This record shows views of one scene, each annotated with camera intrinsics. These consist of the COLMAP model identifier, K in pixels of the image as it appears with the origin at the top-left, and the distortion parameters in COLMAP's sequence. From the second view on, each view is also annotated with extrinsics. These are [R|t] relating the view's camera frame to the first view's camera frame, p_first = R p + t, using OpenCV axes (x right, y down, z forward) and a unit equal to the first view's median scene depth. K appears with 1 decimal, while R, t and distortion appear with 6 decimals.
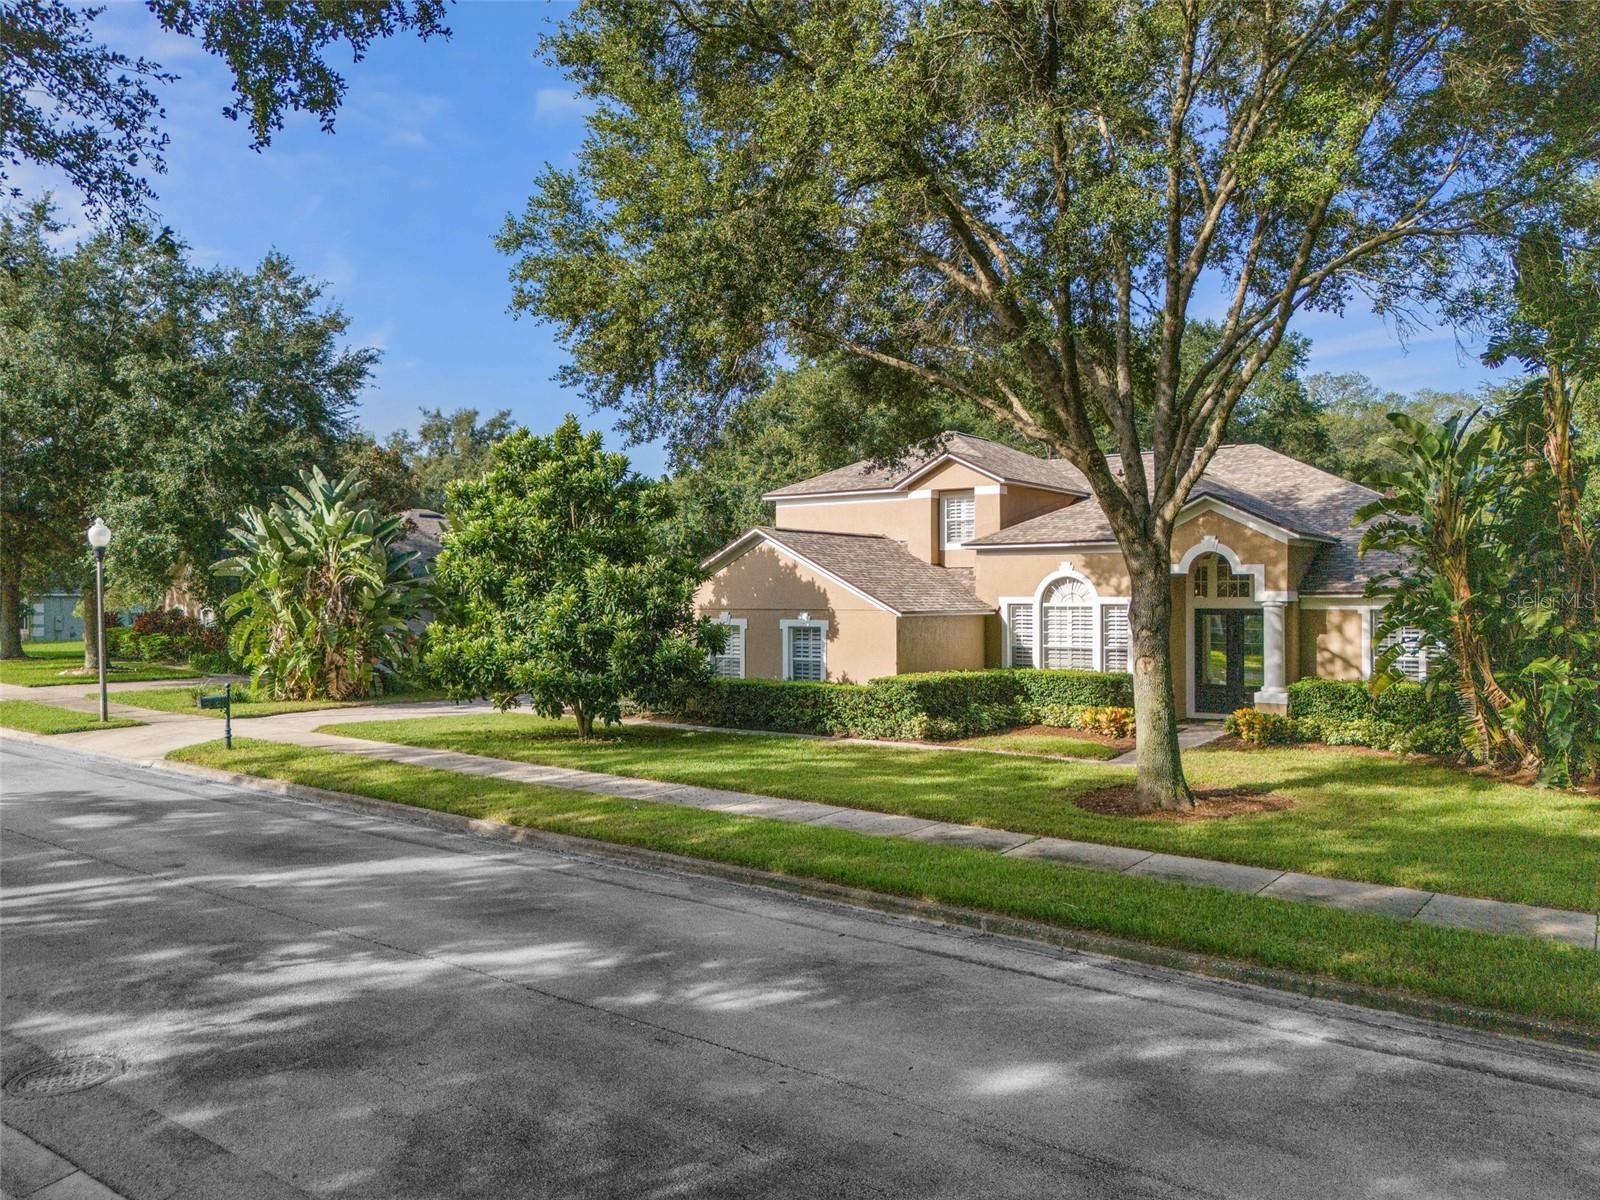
lens RADIAL K [[1176.7, 0, 800.0], [0, 1176.7, 600.0], [0, 0, 1]] dist [0.058725, -0.051177]
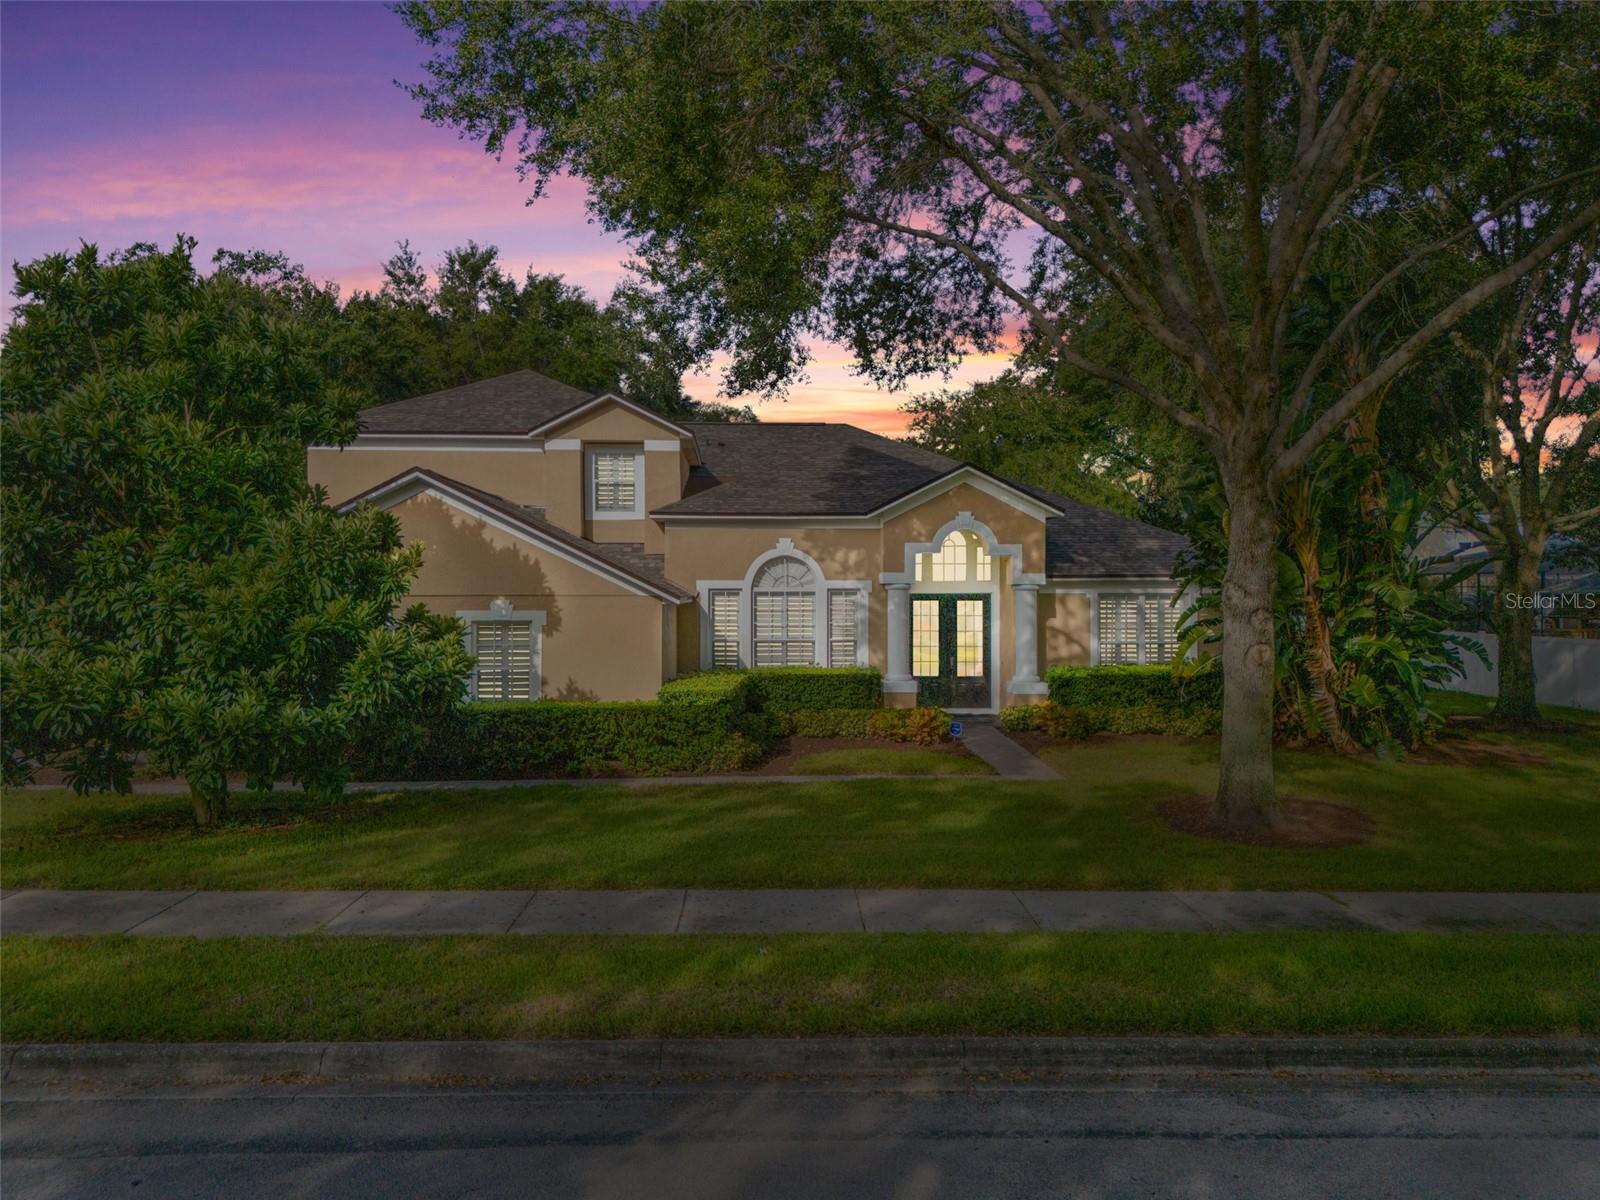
lens RADIAL K [[1176.7, 0, 800.0], [0, 1176.7, 600.0], [0, 0, 1]] dist [0.058725, -0.051177]
pose [[0.779900, -0.002871, 0.625898, -0.280596], [0.001770, 0.999996, 0.002381, 0.009278], [-0.625902, -0.000749, 0.779902, 0.347018]]
